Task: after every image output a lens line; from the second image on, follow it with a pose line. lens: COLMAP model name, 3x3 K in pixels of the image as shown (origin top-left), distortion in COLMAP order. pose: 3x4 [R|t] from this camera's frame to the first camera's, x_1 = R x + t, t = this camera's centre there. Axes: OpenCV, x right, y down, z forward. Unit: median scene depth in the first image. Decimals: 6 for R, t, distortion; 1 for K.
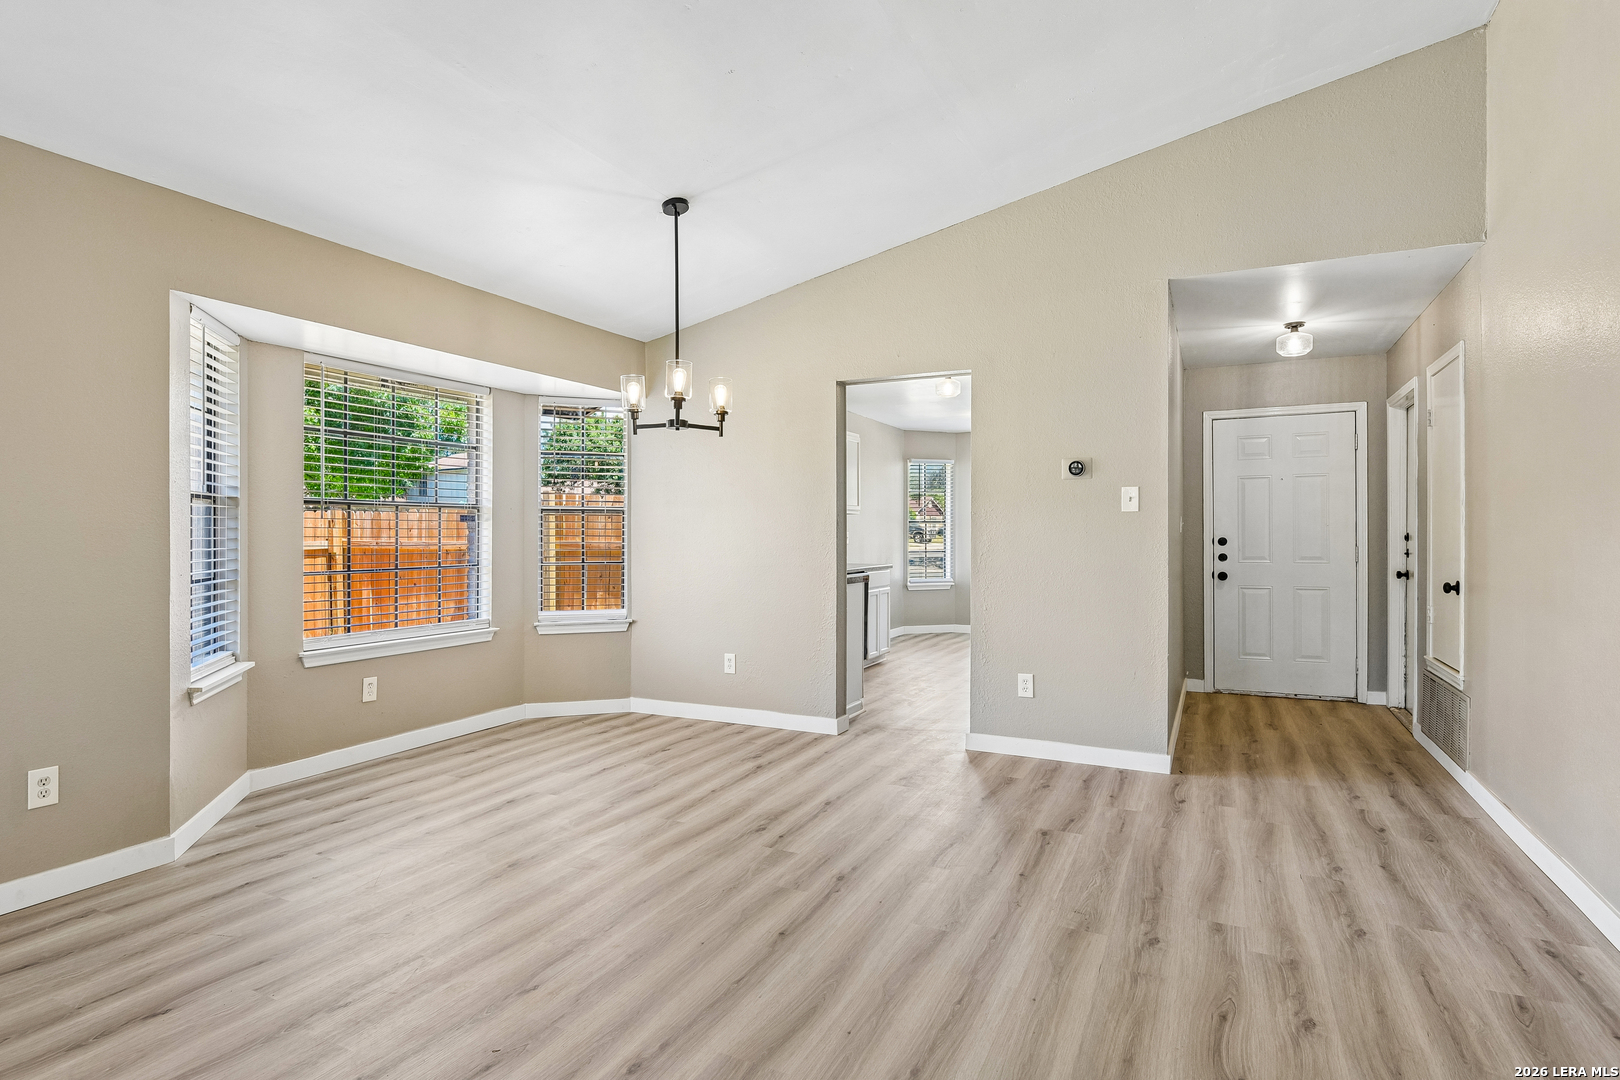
lens RADIAL K [[845.6, 0, 799.4], [0, 845.6, 541.3], [0, 0, 1]] dist [-0.001350, -0.011188]
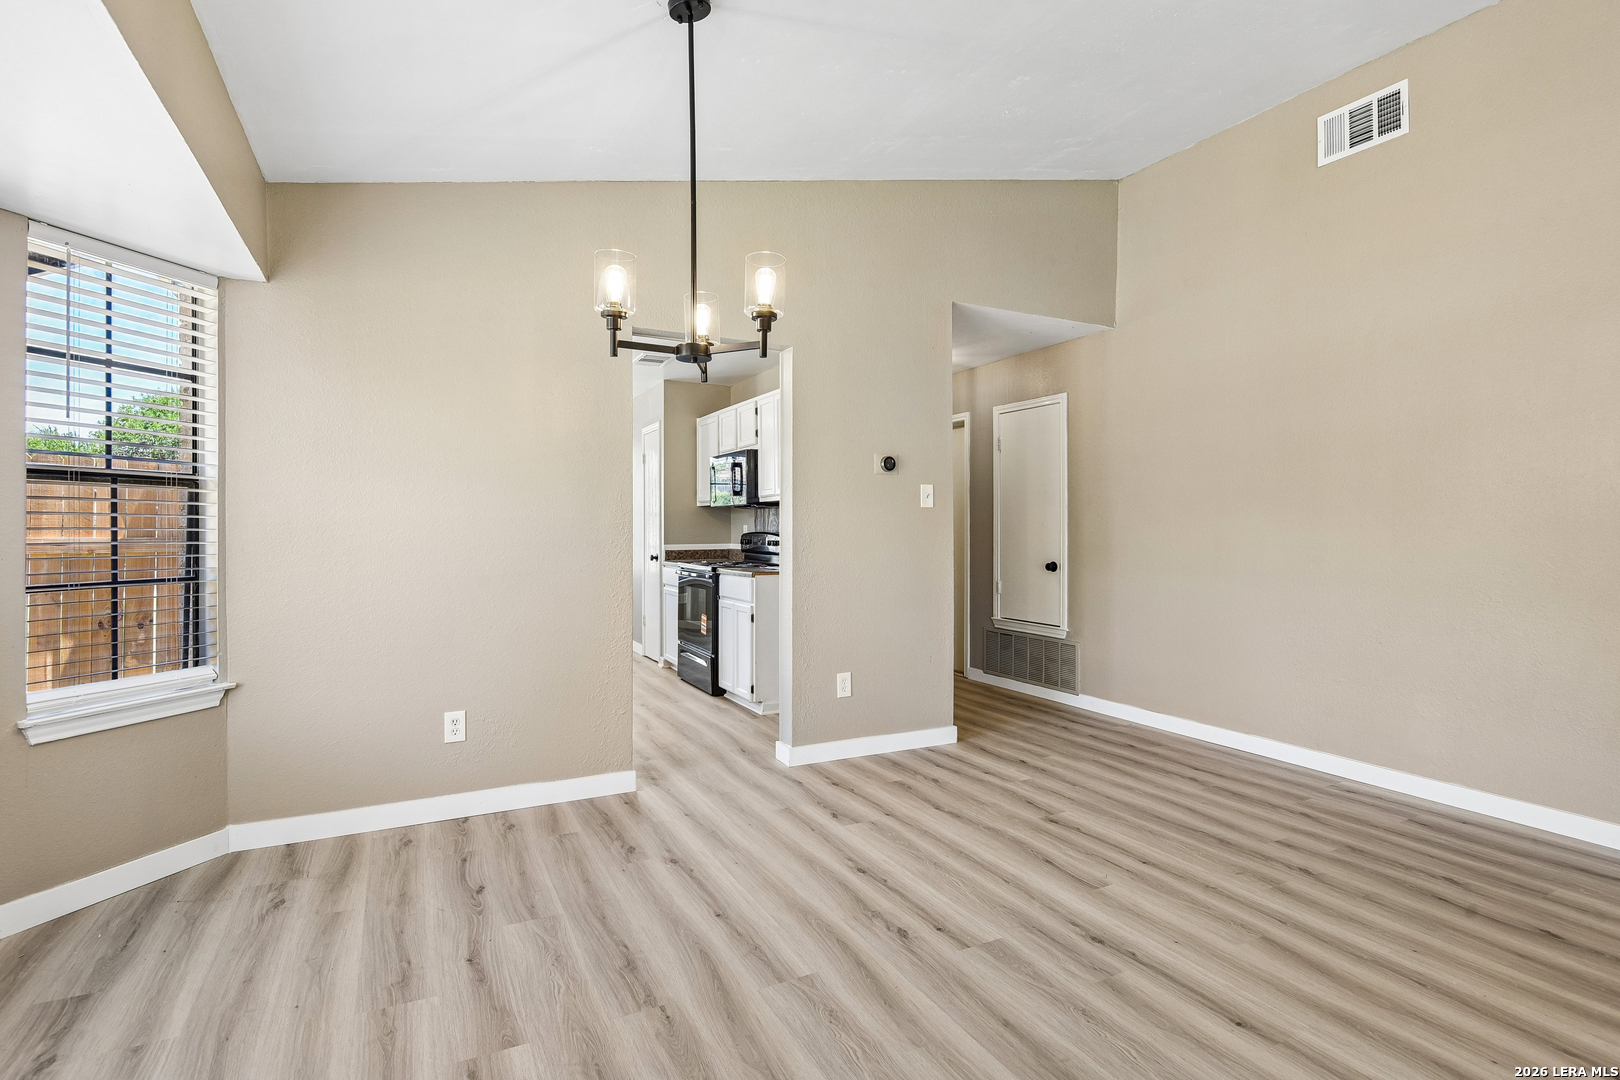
lens RADIAL K [[795.0, 0, 812.5], [0, 795.0, 529.0], [0, 0, 1]] dist [-0.014404, -0.000464]
pose [[0.583966, 0.000813, 0.811778, -0.560476], [0.003154, 0.999990, -0.003270, -0.005192], [-0.811772, 0.004470, 0.583957, 0.573131]]
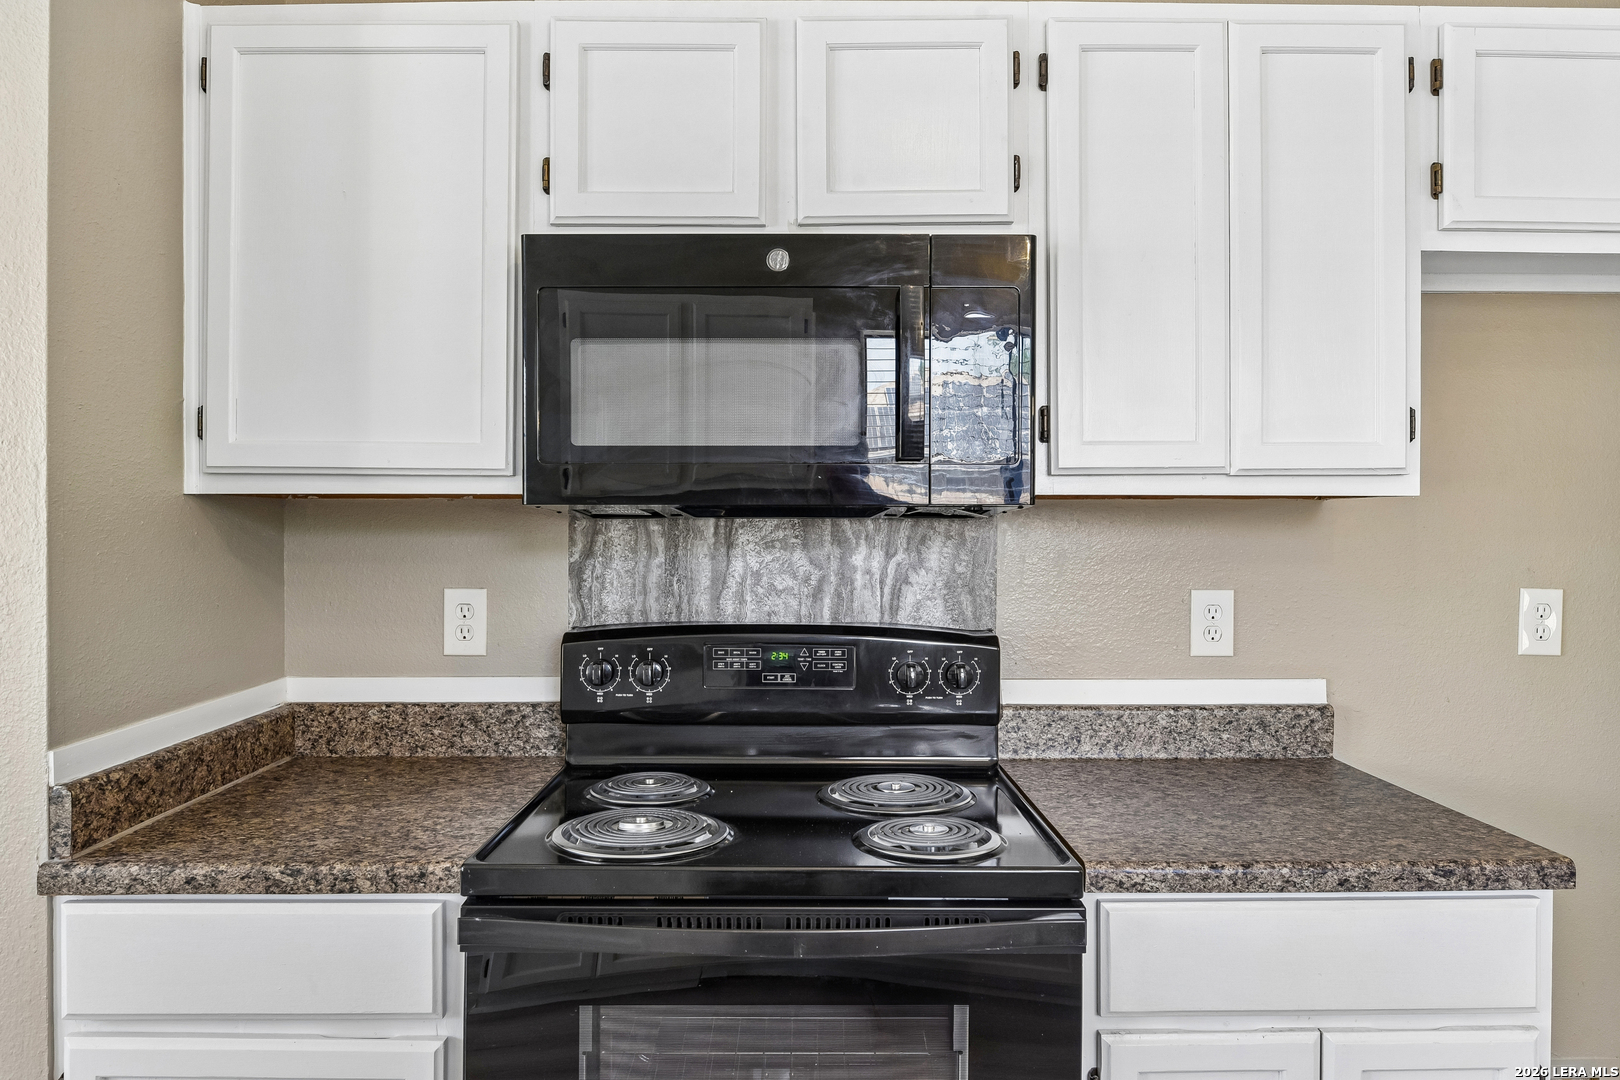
lens RADIAL K [[1069.8, 0, 810.0], [0, 1069.8, 540.0], [0, 0, 1]] dist [-0.003908, -0.002218]
pose [[-0.456250, -0.012580, 0.889763, 0.219112], [0.005046, 0.999847, 0.016724, -0.049773], [-0.889837, 0.012120, -0.456117, 1.758866]]
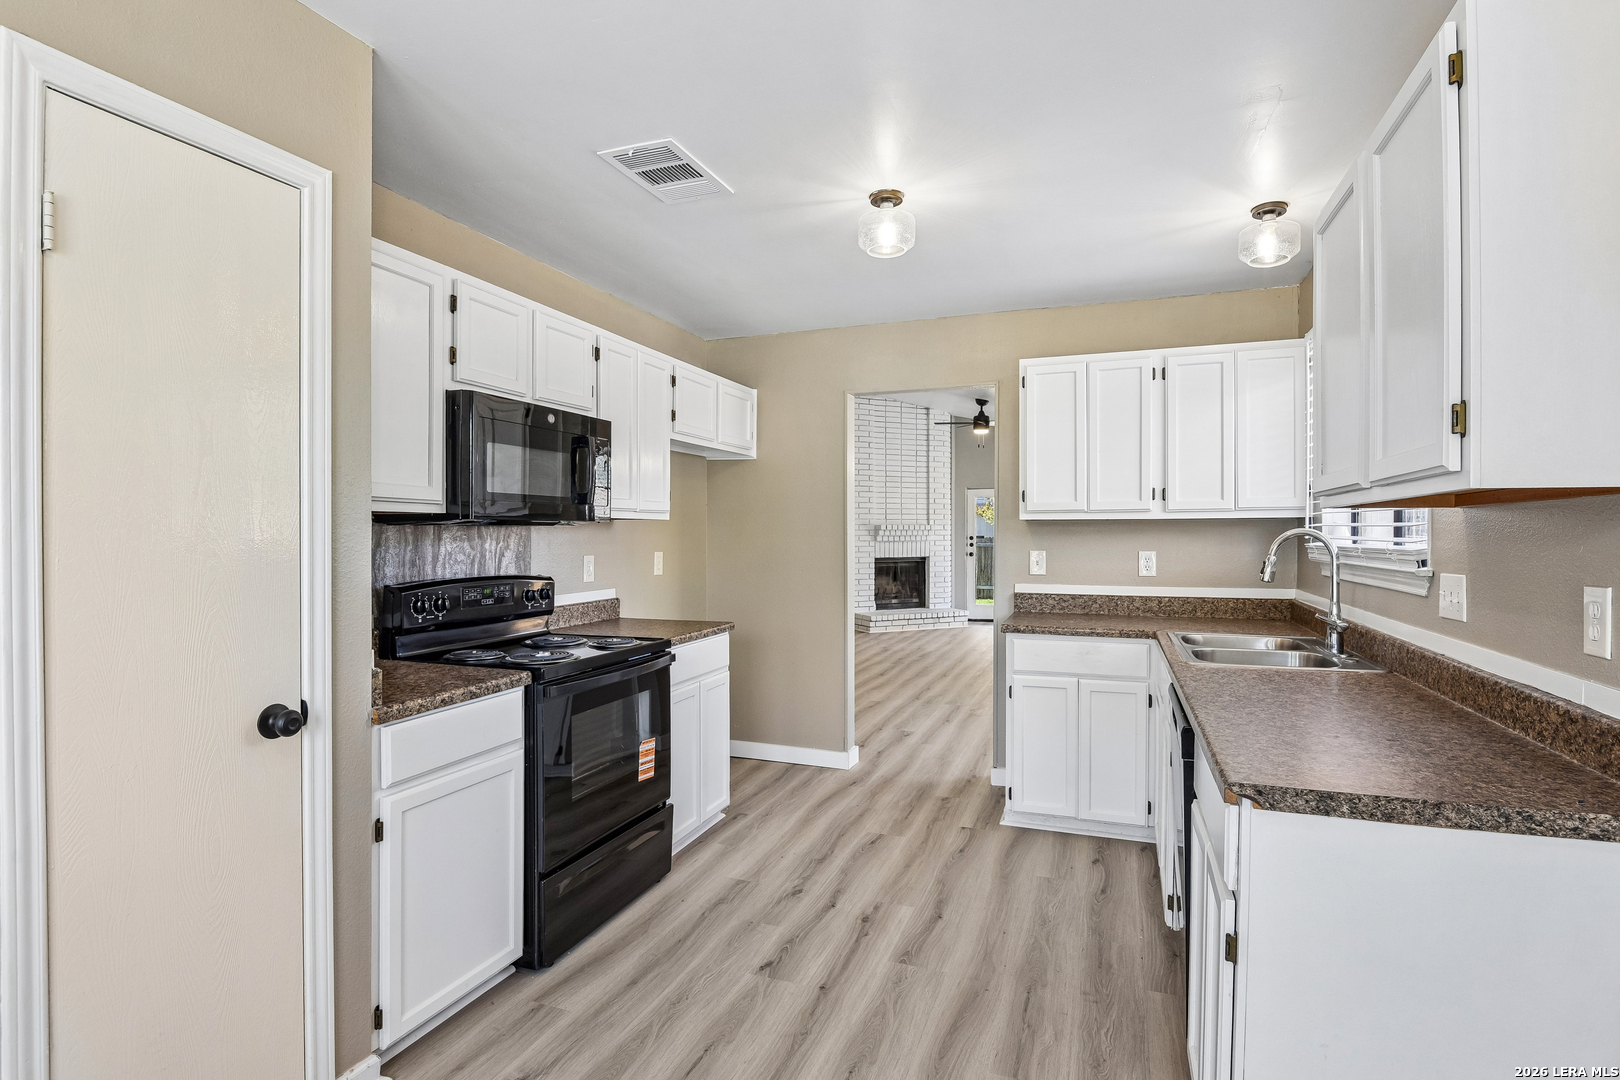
lens RADIAL K [[798.5, 0, 787.7], [0, 798.5, 541.4], [0, 0, 1]] dist [-0.001294, -0.000422]
pose [[-0.996590, 0.001644, -0.082496, 0.431853], [0.000112, 0.999828, 0.018567, -0.050653], [0.082513, 0.018494, -0.996418, 2.327987]]
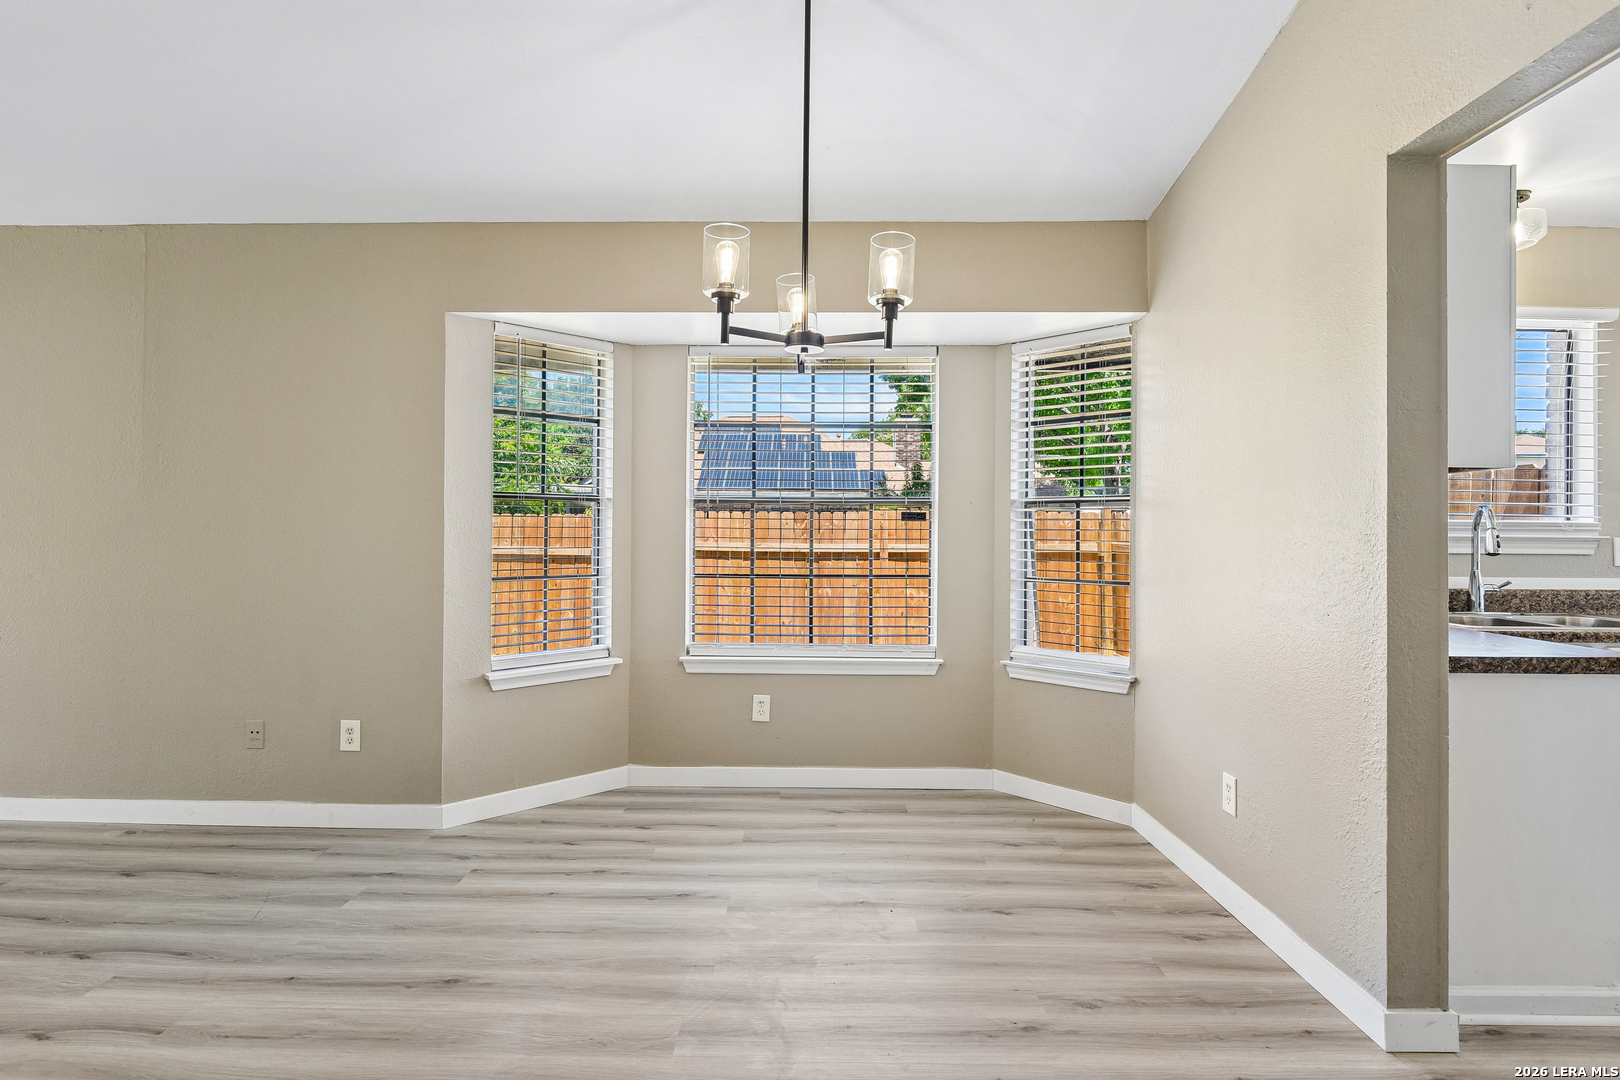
lens RADIAL K [[829.2, 0, 797.2], [0, 829.2, 532.8], [0, 0, 1]] dist [-0.003464, -0.010635]
pose [[0.433315, 0.001623, -0.901241, 0.342928], [-0.015635, 0.999861, -0.005717, -0.007481], [0.901107, 0.016568, 0.433280, 0.740085]]
